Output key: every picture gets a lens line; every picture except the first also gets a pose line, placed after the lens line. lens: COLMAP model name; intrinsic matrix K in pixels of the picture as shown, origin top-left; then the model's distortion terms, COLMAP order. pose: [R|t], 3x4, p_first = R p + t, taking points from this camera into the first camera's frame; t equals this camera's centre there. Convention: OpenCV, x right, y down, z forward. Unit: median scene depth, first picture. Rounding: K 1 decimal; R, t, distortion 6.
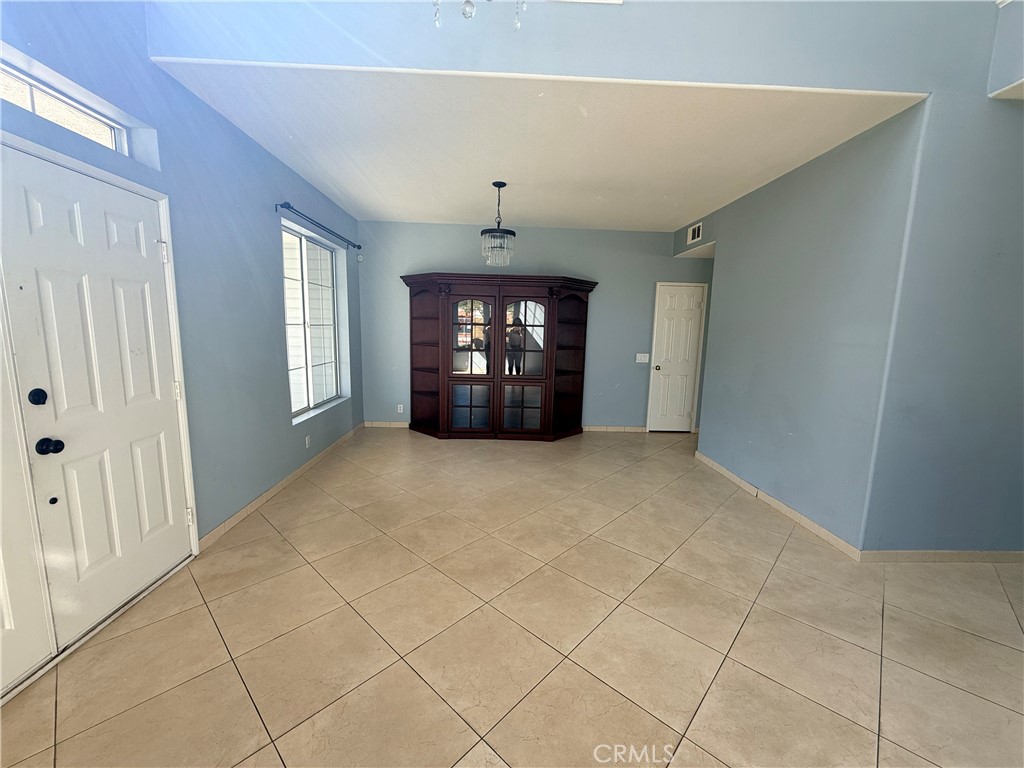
lens RADIAL K [[408.0, 0, 512.3], [0, 408.0, 383.3], [0, 0, 1]] dist [-0.003886, 0.001205]
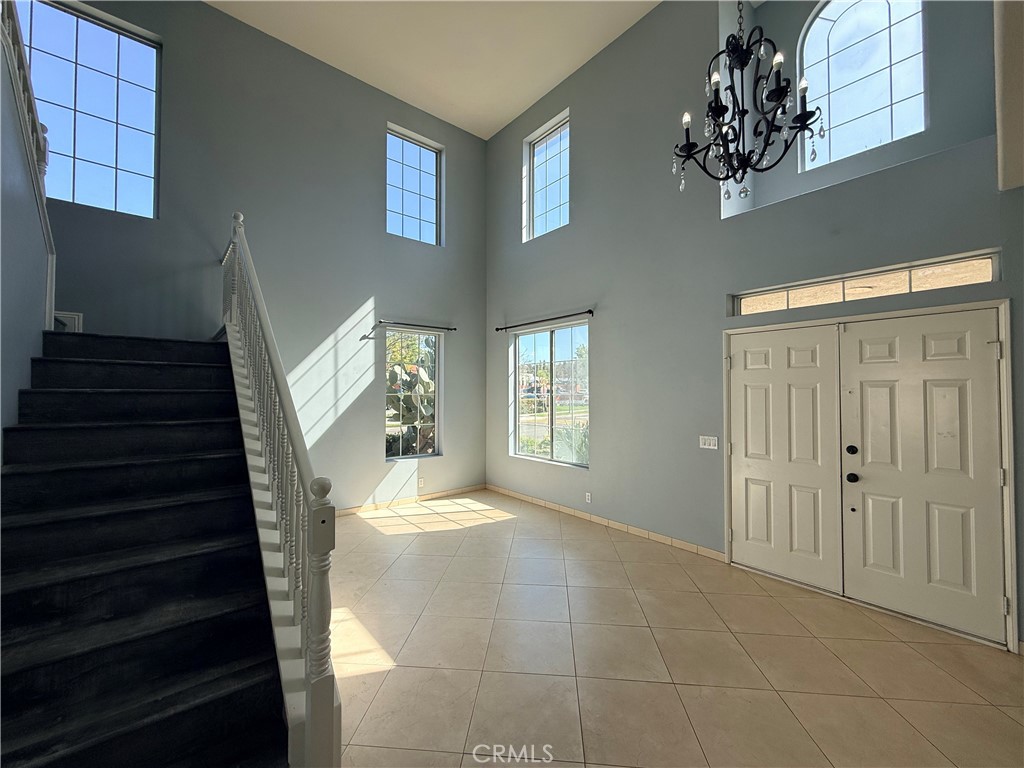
lens RADIAL K [[408.0, 0, 510.8], [0, 408.0, 385.4], [0, 0, 1]] dist [-0.003886, 0.001205]
pose [[-0.788834, -0.034904, -0.613614, 0.568006], [-0.103446, 0.991683, 0.076575, -0.113239], [0.605838, 0.123881, -0.785884, 0.702201]]
